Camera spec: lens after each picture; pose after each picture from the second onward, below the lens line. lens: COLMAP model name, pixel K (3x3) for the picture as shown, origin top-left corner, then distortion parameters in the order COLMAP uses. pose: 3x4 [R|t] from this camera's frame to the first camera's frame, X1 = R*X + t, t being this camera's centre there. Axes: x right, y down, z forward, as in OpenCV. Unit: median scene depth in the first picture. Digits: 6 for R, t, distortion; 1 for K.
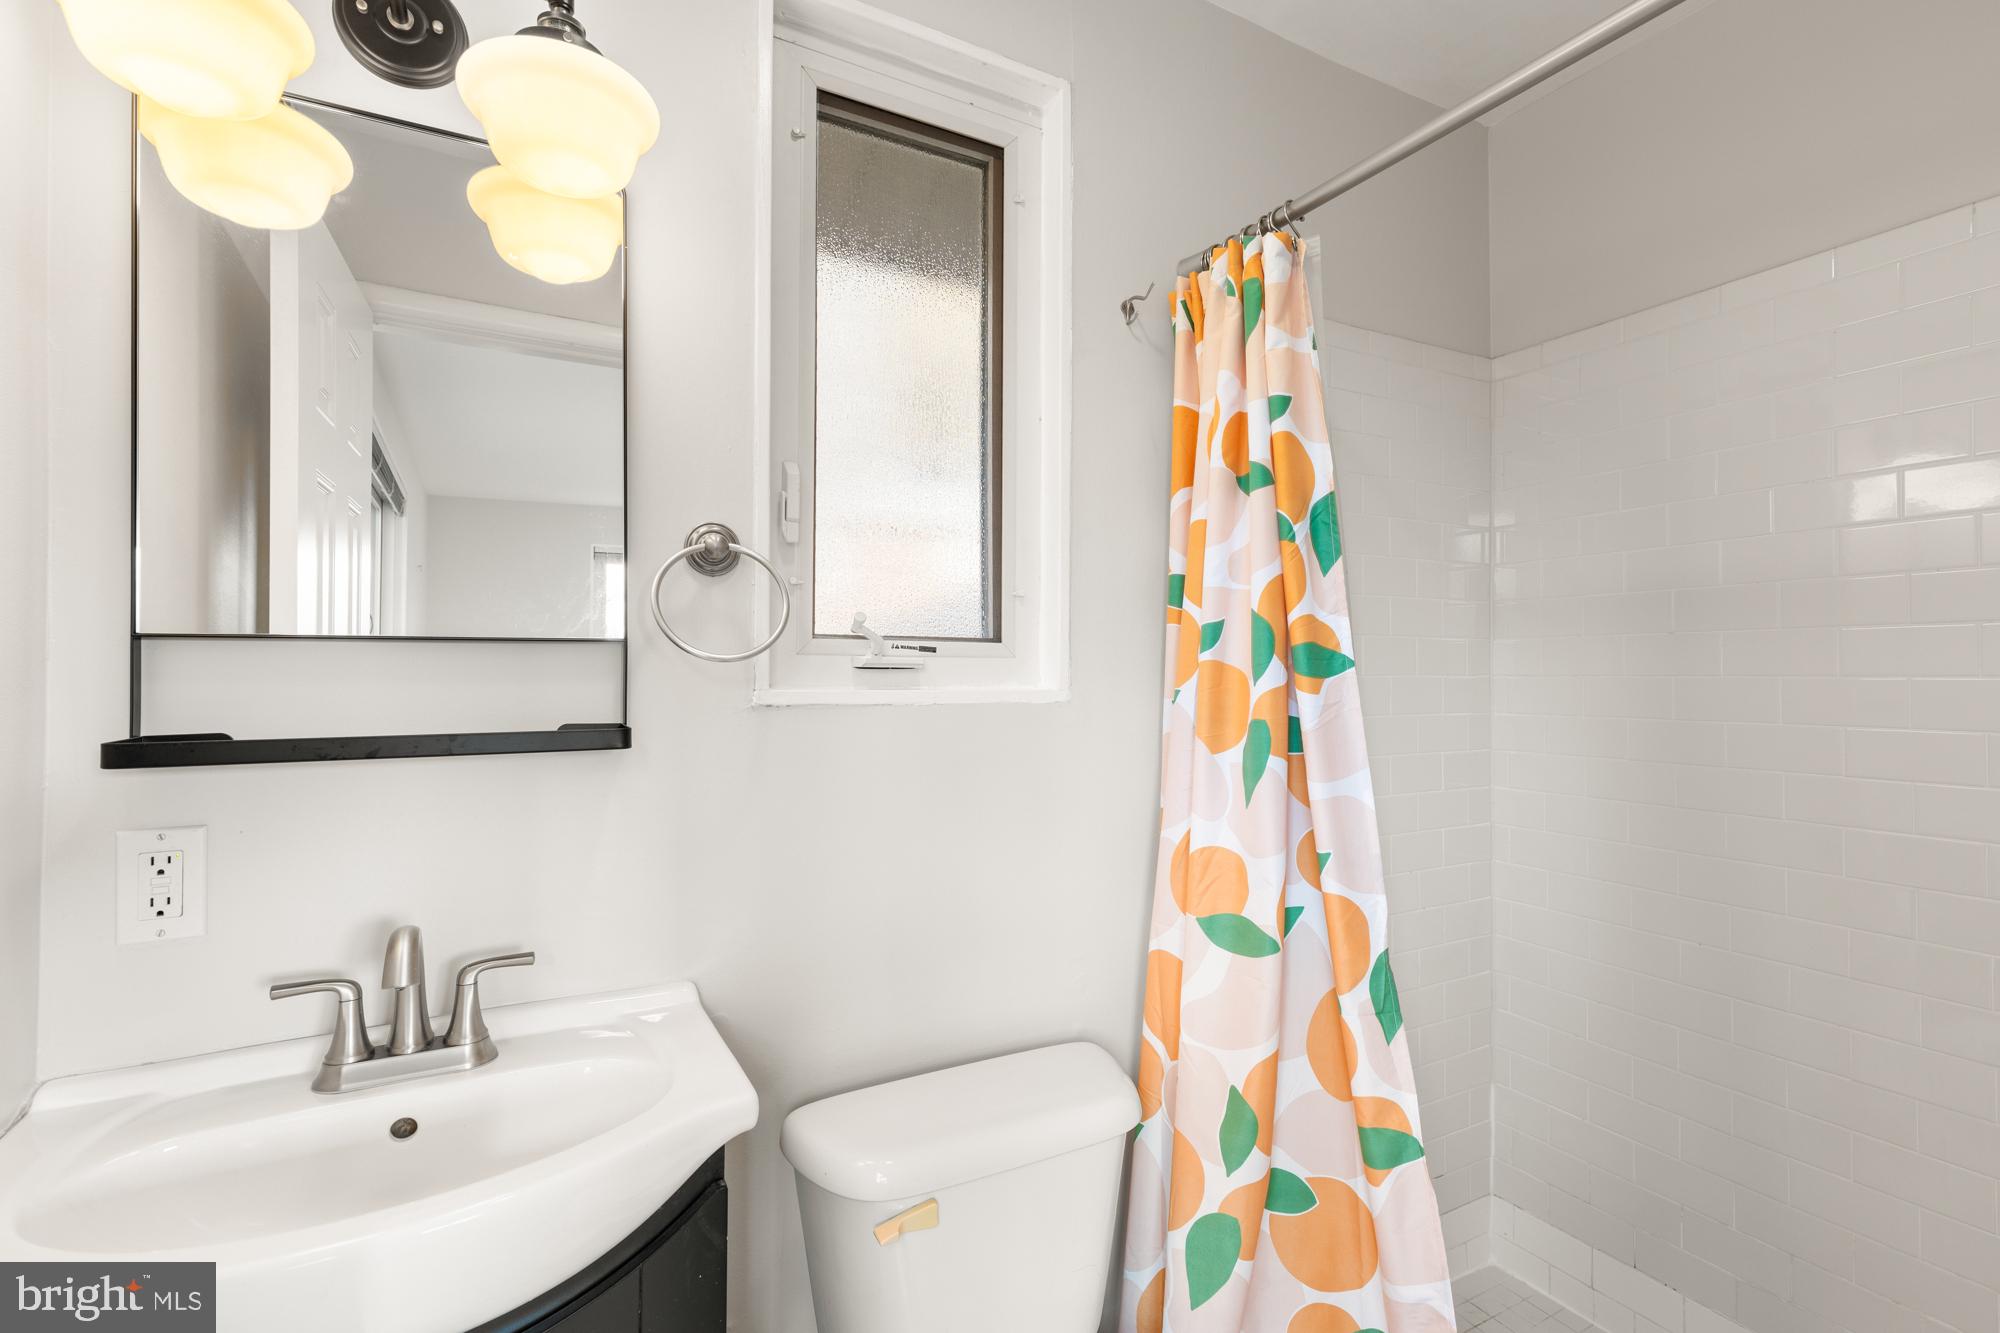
lens RADIAL K [[931.3, 0, 1002.4], [0, 931.3, 670.0], [0, 0, 1]] dist [0.006267, 0.000970]
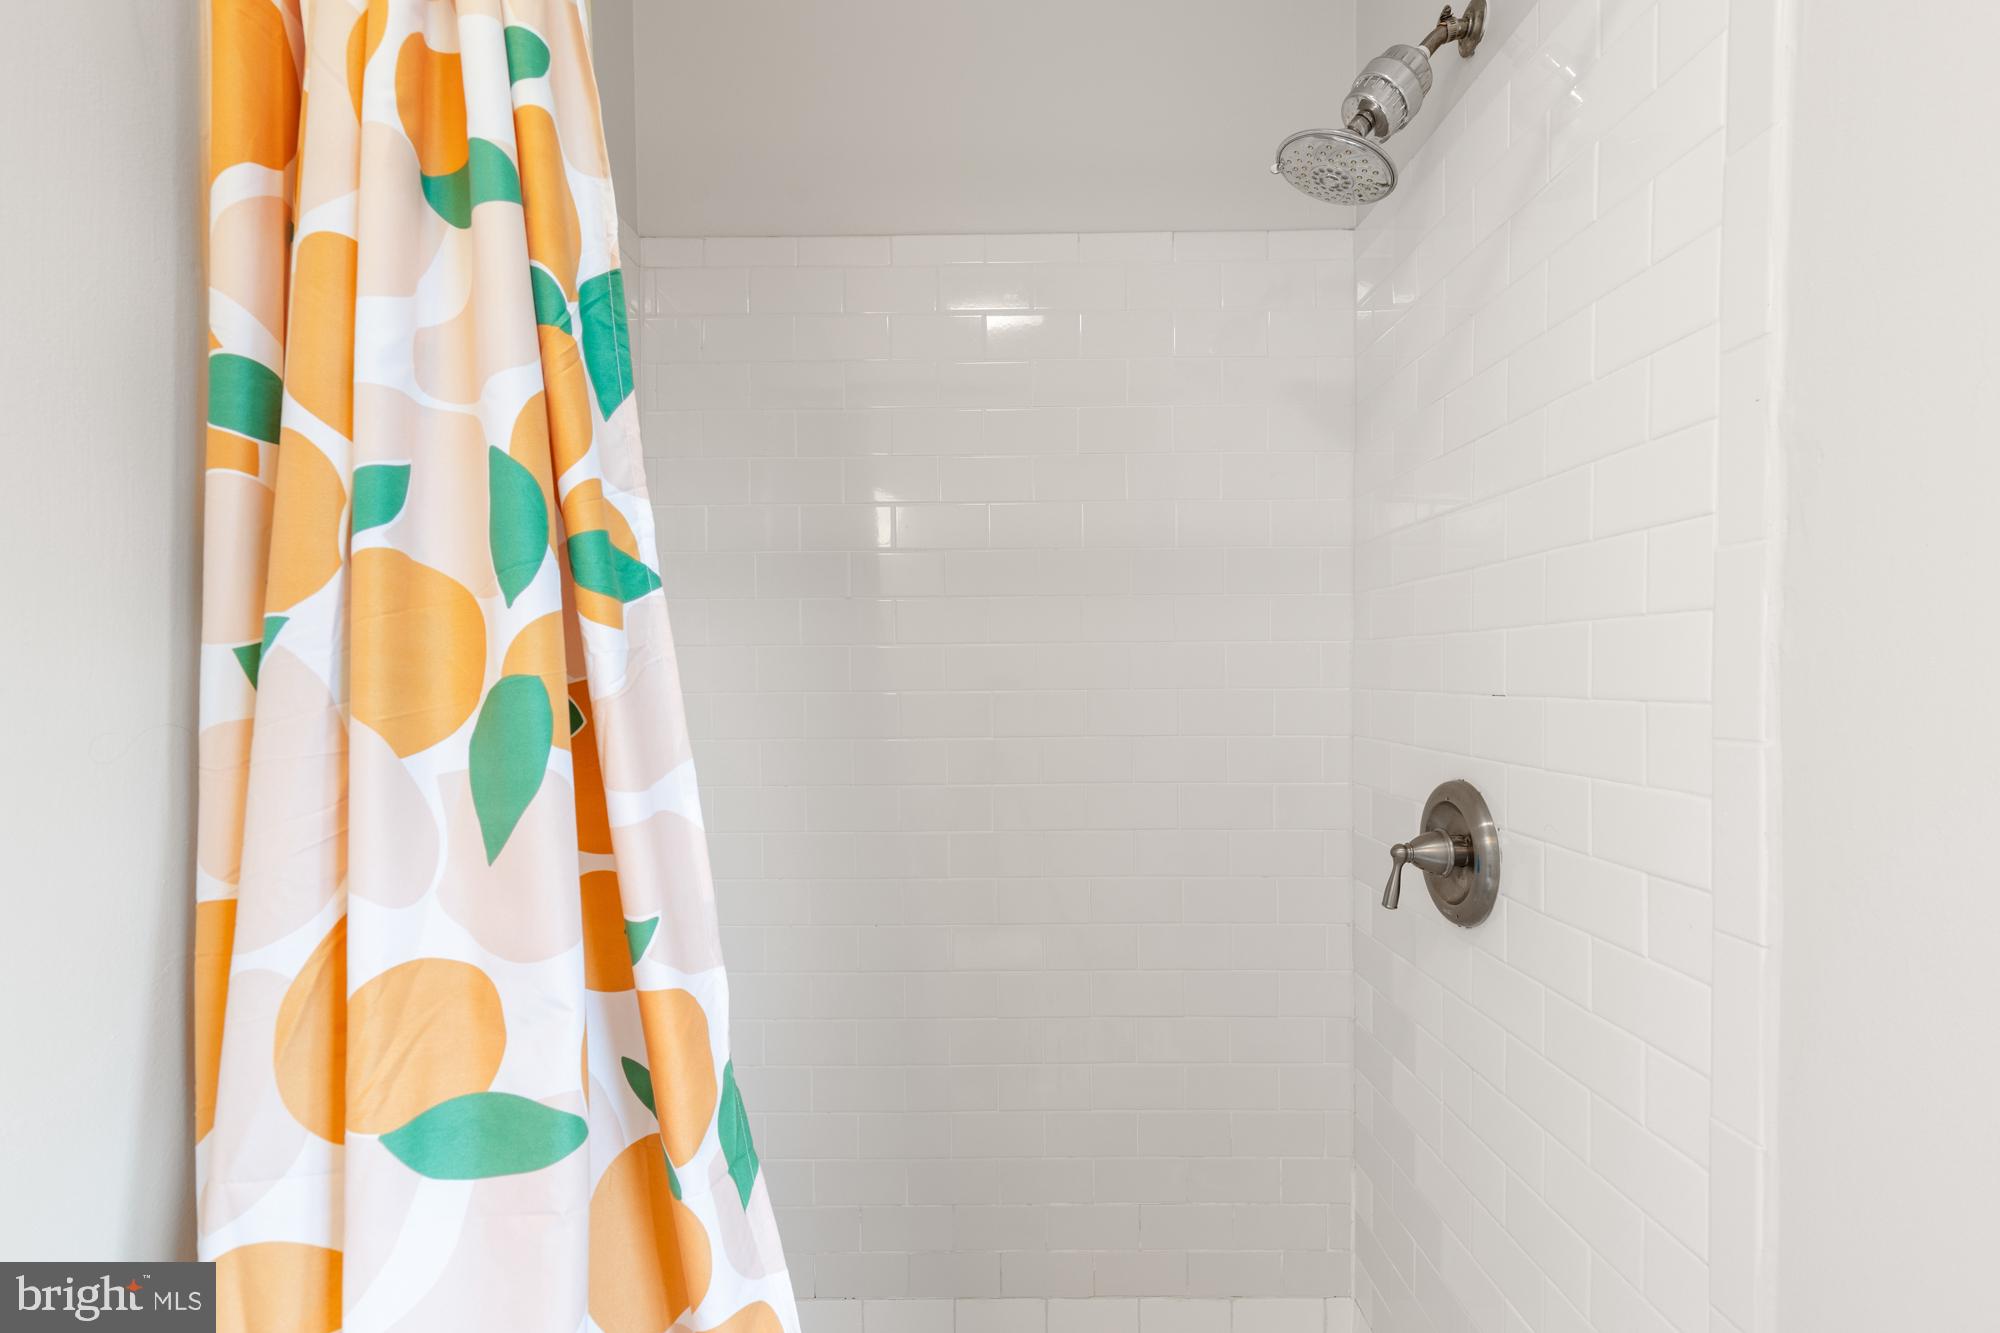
lens RADIAL K [[931.3, 0, 981.7], [0, 931.3, 702.8], [0, 0, 1]] dist [0.006267, 0.000970]
pose [[0.478759, -0.018363, 0.877754, -0.035767], [0.010907, 0.999828, 0.014968, 0.061000], [-0.877879, 0.002407, 0.478877, 0.544304]]
